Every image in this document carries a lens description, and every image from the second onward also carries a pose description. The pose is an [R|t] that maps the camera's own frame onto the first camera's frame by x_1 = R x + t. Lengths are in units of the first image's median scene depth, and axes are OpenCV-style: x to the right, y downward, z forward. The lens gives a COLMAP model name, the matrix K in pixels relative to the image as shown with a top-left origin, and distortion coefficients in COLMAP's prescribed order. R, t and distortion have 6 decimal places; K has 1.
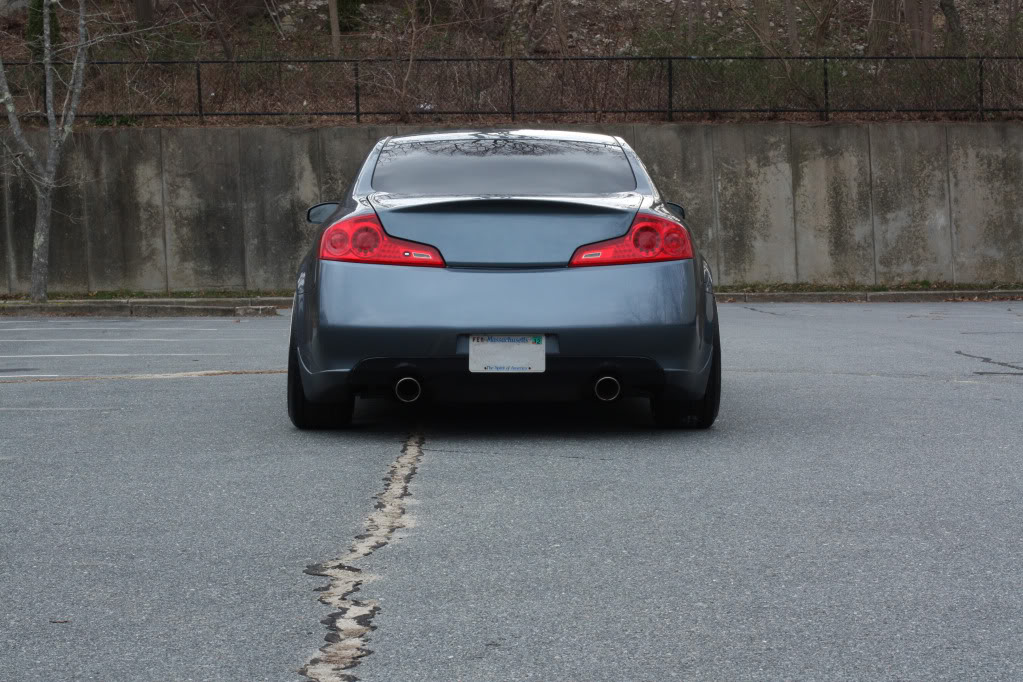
lens RADIAL K [[2401.3, 0, 514.3], [0, 2401.3, 338.0], [0, 0, 1]] dist [-0.100545, 0.000000]
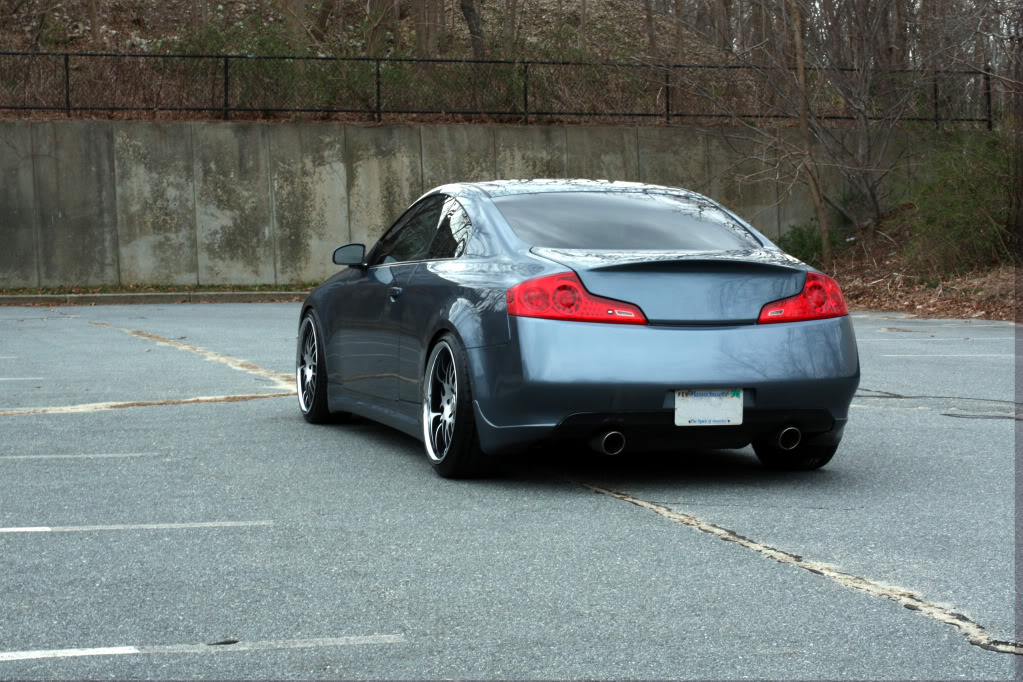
lens RADIAL K [[2401.3, 0, 511.6], [0, 2401.3, 341.6], [0, 0, 1]] dist [-0.100545, 0.000000]
pose [[0.962195, -0.007028, 0.272270, -0.093804], [0.004071, 0.999926, 0.011425, -0.008740], [-0.272330, -0.009885, 0.962153, 0.004107]]
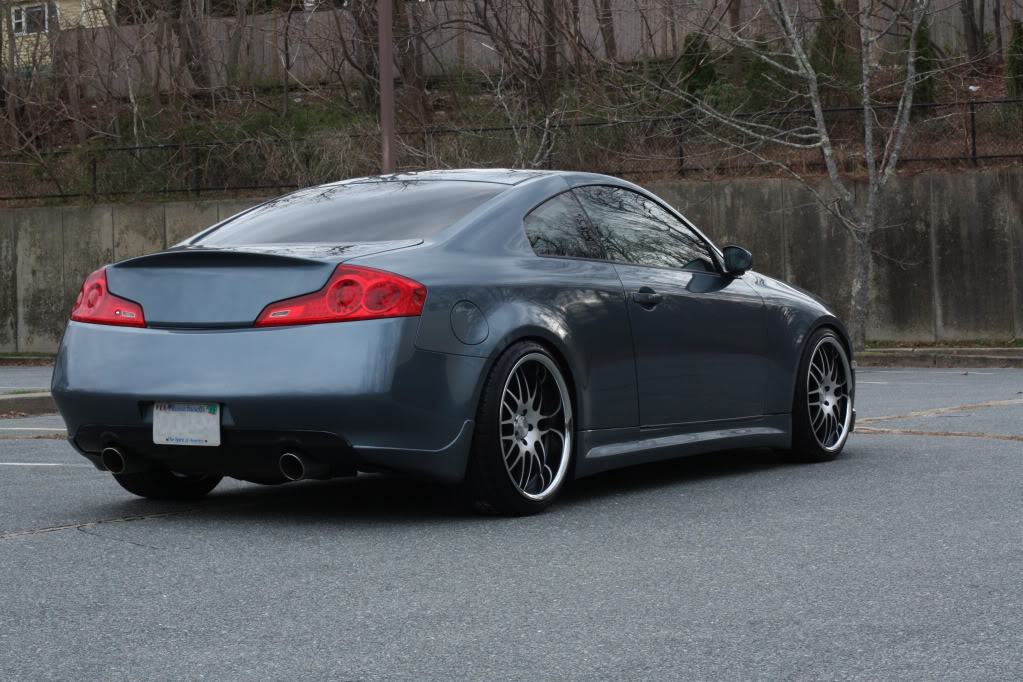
lens RADIAL K [[2401.3, 0, 512.4], [0, 2401.3, 339.4], [0, 0, 1]] dist [-0.100545, 0.000000]
pose [[0.854517, 0.004836, -0.519401, 0.142631], [-0.013757, 0.999817, -0.013324, -0.003751], [0.519242, 0.018531, 0.854427, 0.076121]]
